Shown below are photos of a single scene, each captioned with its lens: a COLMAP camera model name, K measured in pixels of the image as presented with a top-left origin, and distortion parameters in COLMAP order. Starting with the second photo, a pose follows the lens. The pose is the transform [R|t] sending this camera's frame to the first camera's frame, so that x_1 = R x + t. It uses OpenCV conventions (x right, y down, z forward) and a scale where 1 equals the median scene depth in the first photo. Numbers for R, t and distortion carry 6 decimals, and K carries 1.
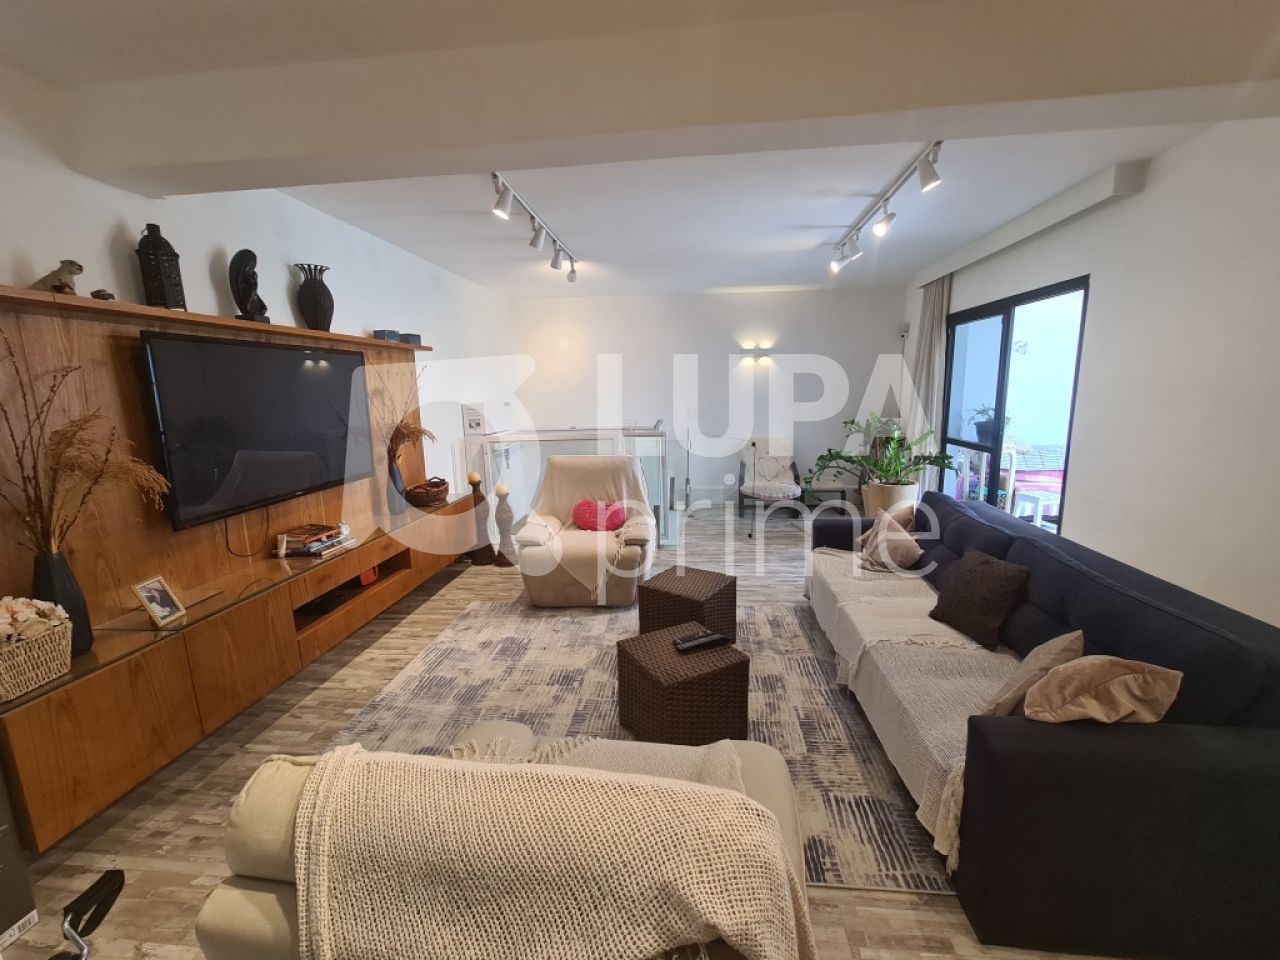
lens RADIAL K [[522.0, 0, 642.7], [0, 522.0, 479.6], [0, 0, 1]] dist [-0.003426, 0.000279]
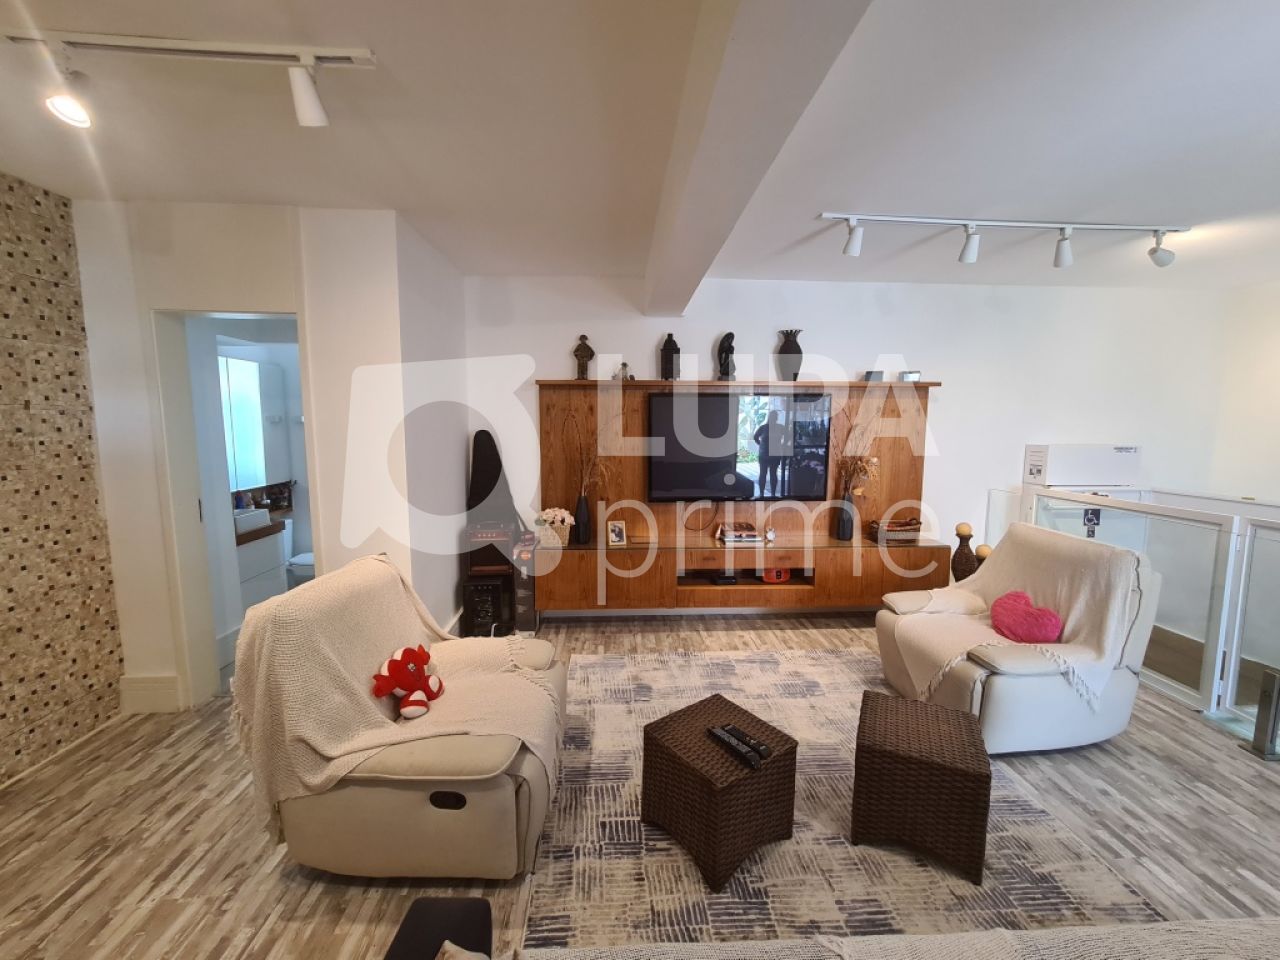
lens RADIAL K [[522.0, 0, 642.7], [0, 522.0, 479.6], [0, 0, 1]] dist [-0.003426, 0.000279]
pose [[0.158770, 0.137126, -0.977747, 0.608940], [-0.177741, 0.978098, 0.108313, -0.120288], [0.971185, 0.156589, 0.179665, 0.456685]]
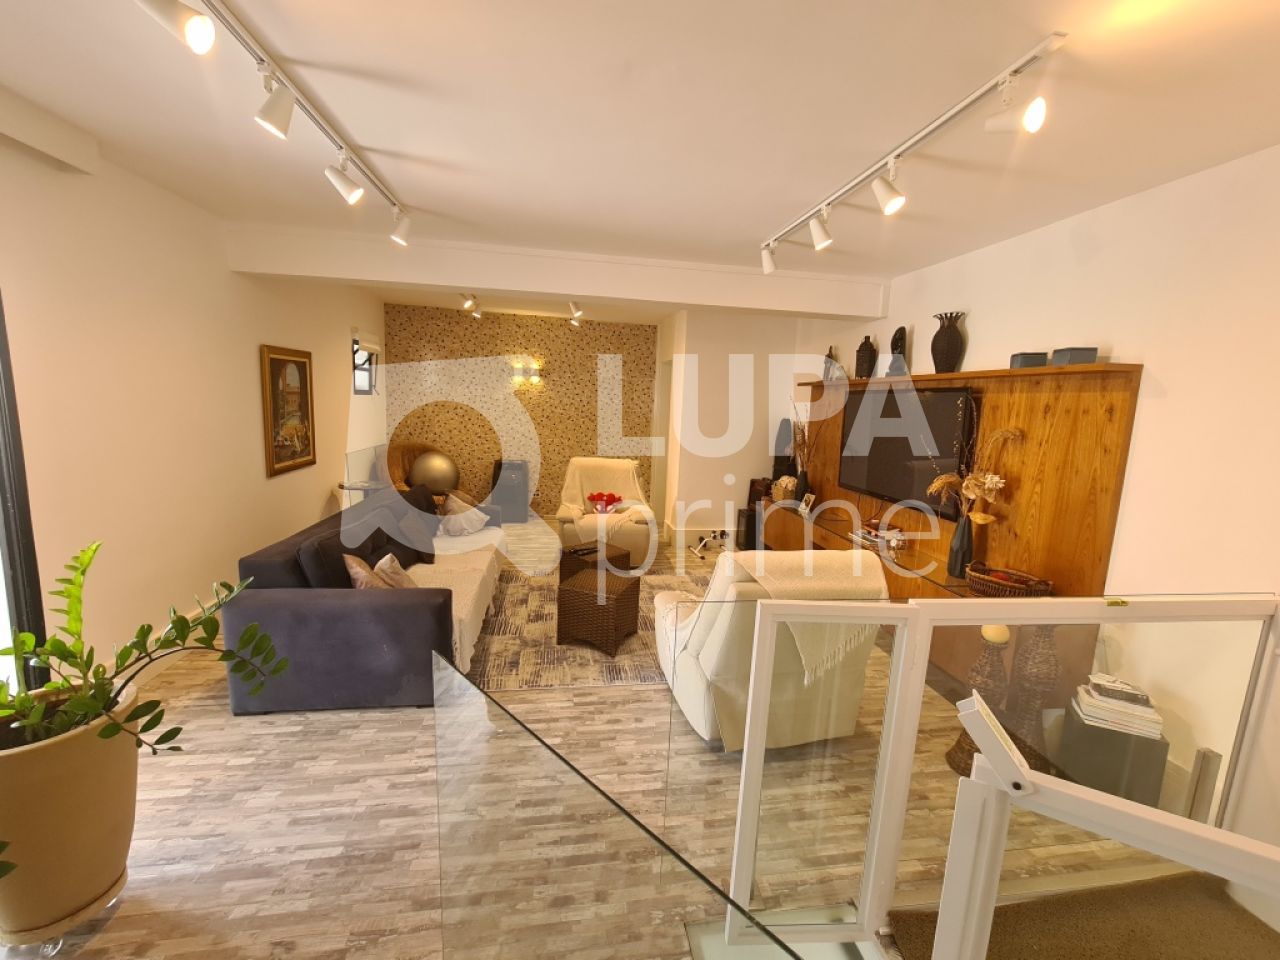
lens RADIAL K [[522.0, 0, 642.7], [0, 522.0, 479.6], [0, 0, 1]] dist [-0.003426, 0.000279]
pose [[-0.965746, 0.019377, -0.258766, 0.278059], [-0.065521, 0.946687, 0.315420, -0.375451], [0.251083, 0.321570, -0.912990, 1.911350]]
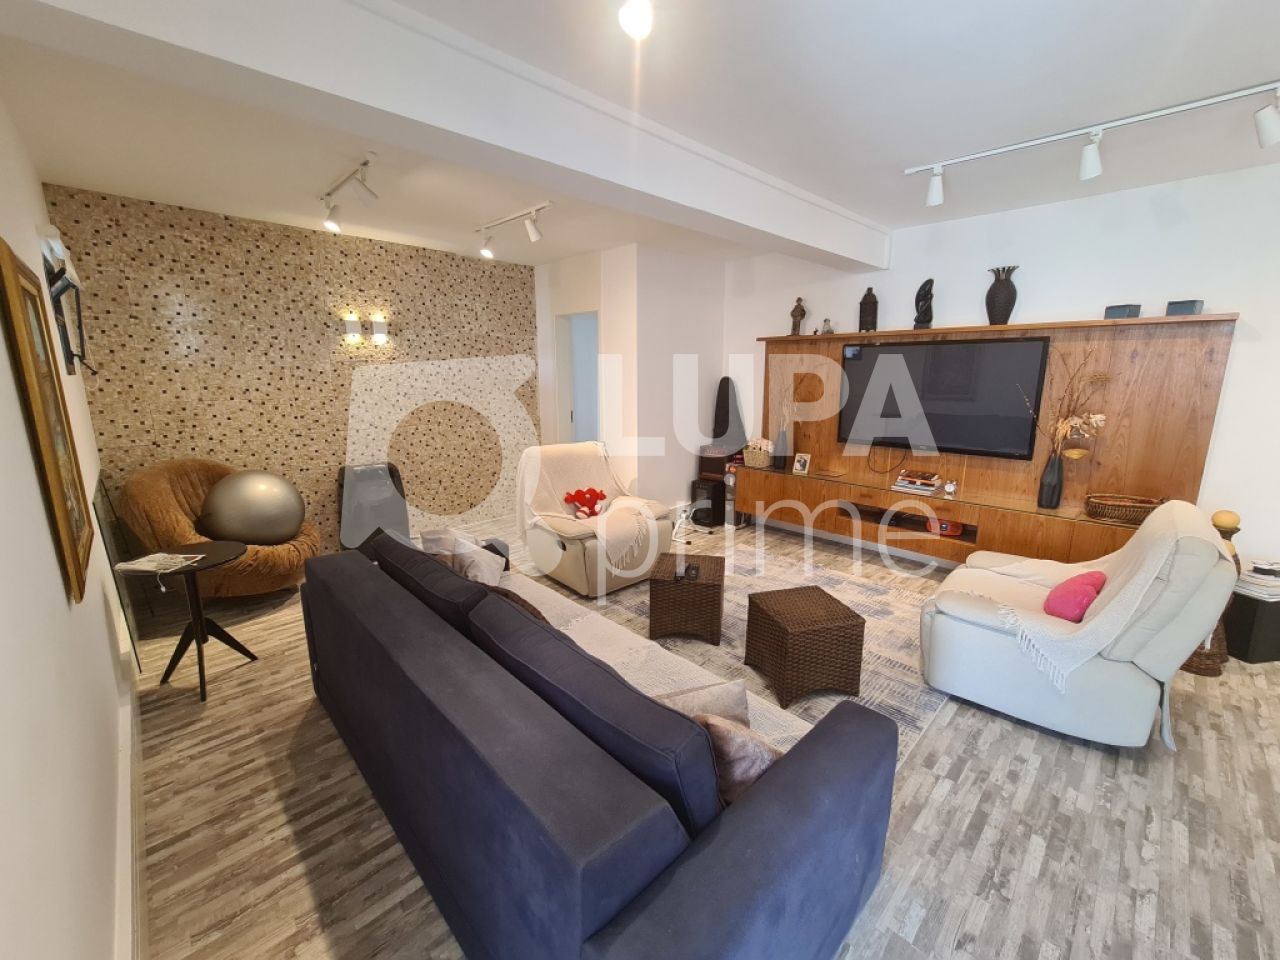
lens RADIAL K [[522.0, 0, 642.7], [0, 522.0, 479.6], [0, 0, 1]] dist [-0.003426, 0.000279]
pose [[-0.636777, 0.183439, -0.748910, 0.832308], [-0.116955, 0.937070, 0.328970, -0.248527], [0.762127, 0.297069, -0.575250, 1.168515]]
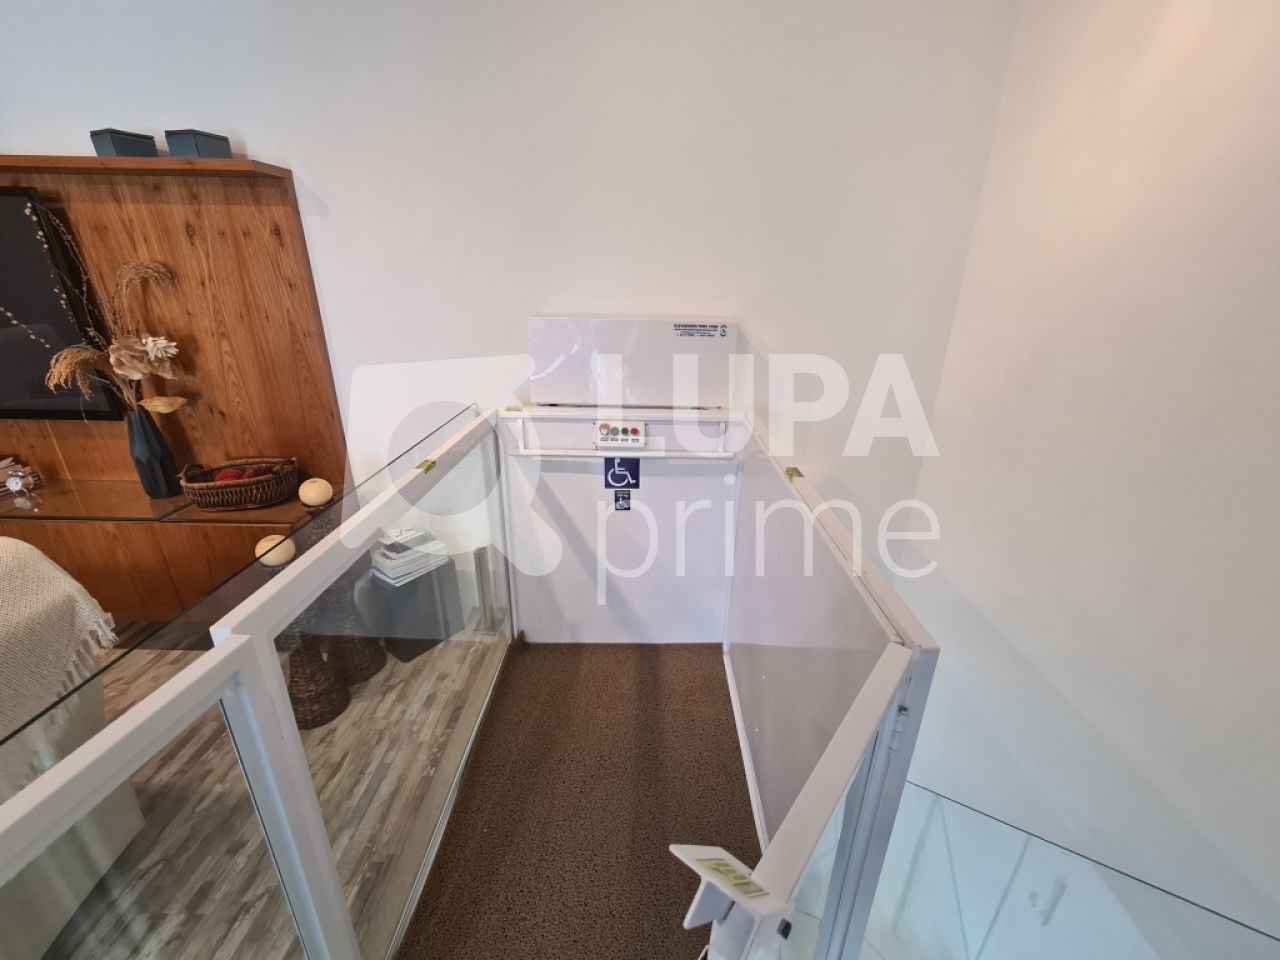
lens RADIAL K [[522.0, 0, 642.7], [0, 522.0, 479.6], [0, 0, 1]] dist [-0.003426, 0.000279]
pose [[0.092962, 0.385583, -0.917978, 0.121957], [-0.192432, 0.911545, 0.363393, -0.313909], [0.976897, 0.142867, 0.158938, 1.712366]]
